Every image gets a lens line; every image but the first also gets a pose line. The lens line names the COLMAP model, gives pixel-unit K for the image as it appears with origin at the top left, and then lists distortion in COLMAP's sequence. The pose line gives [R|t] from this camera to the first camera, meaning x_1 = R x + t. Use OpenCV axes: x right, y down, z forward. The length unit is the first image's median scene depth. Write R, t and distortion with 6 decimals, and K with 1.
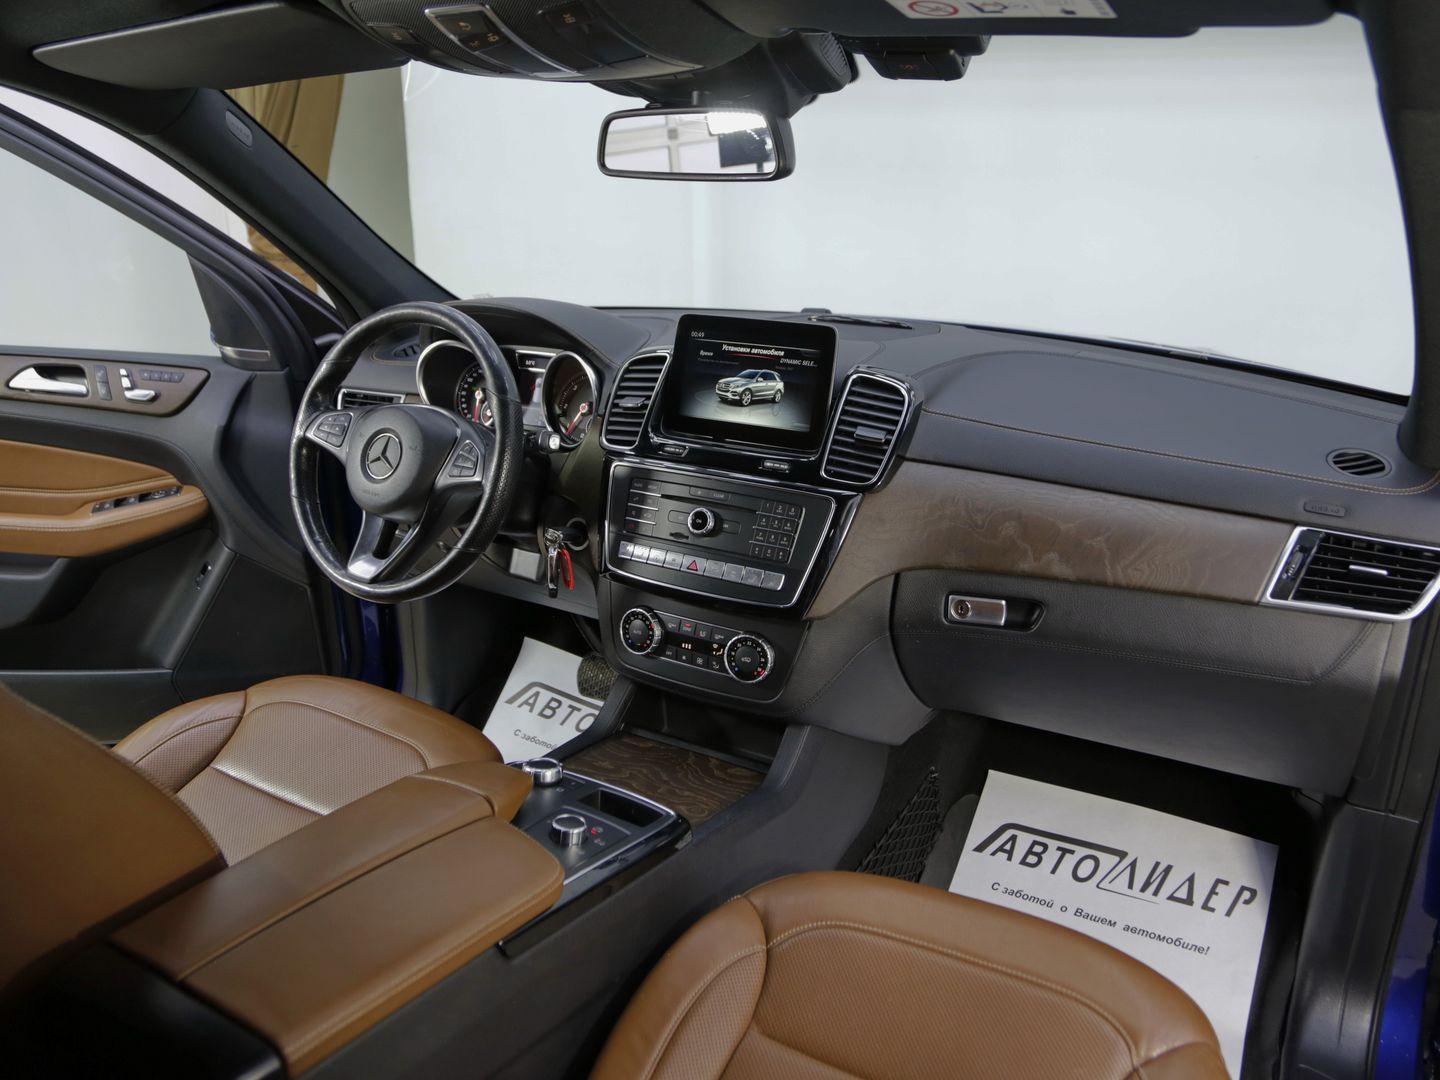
lens RADIAL K [[975.5, 0, 726.4], [0, 975.5, 545.1], [0, 0, 1]] dist [-0.005116, 0.000978]
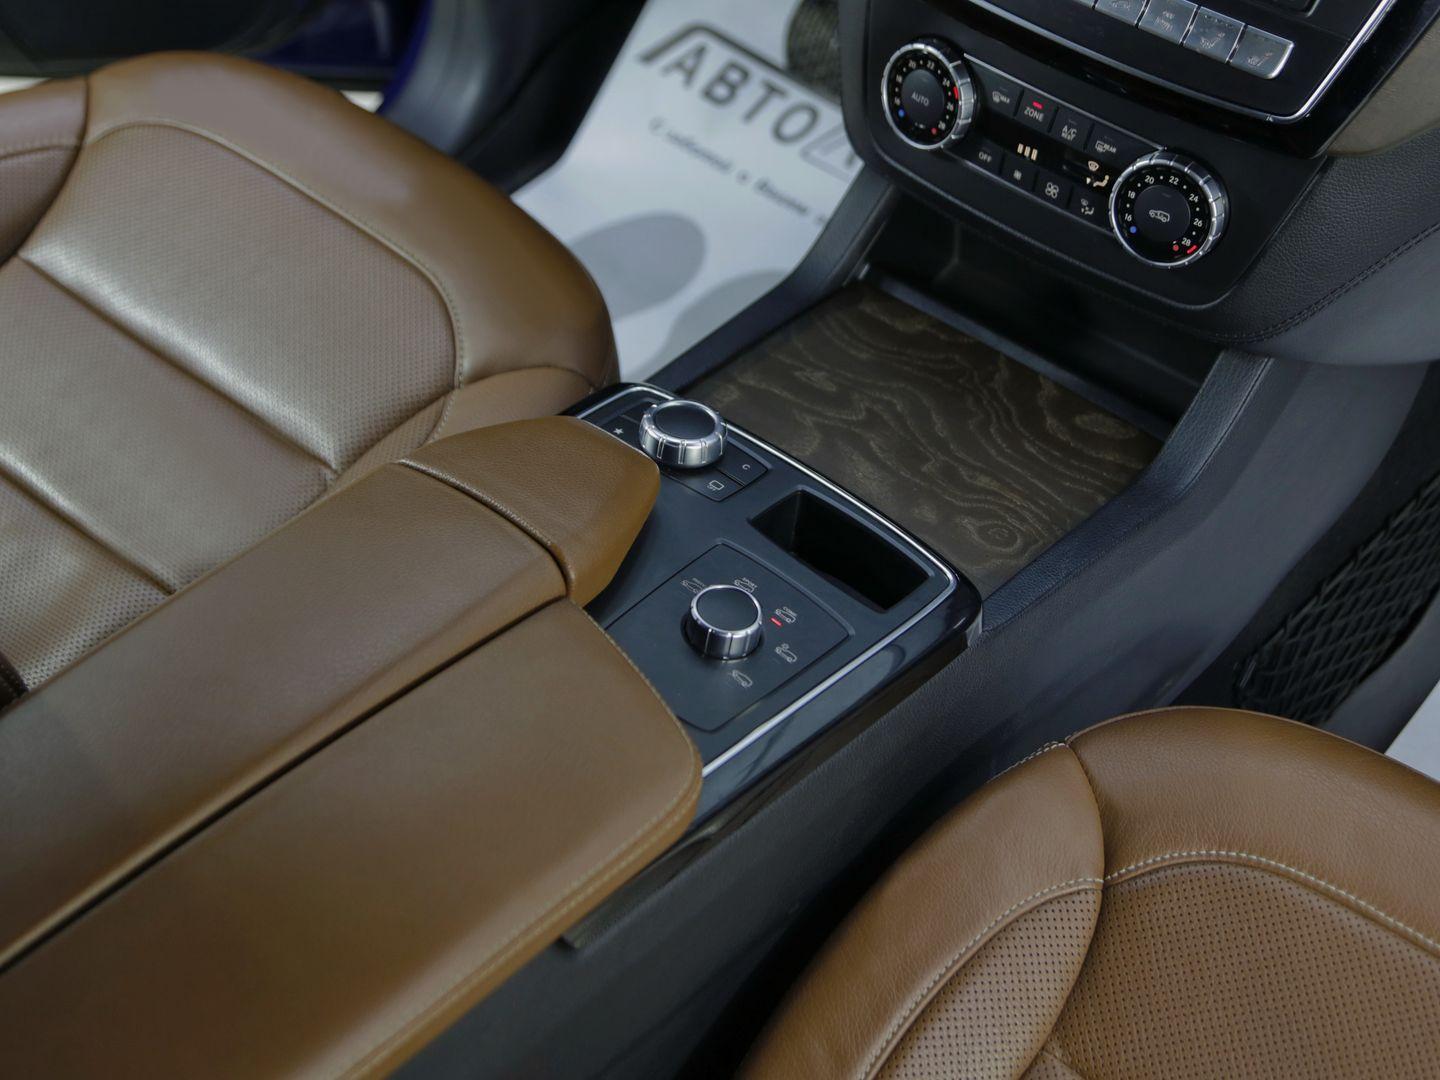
lens RADIAL K [[1865.7, 0, 717.2], [0, 1865.7, 533.5], [0, 0, 1]] dist [-0.005340, 0.000000]
pose [[0.977129, 0.154770, -0.145822, -0.028493], [-0.078811, 0.900499, 0.427657, -0.092042], [0.197502, -0.406384, 0.892102, 0.150431]]
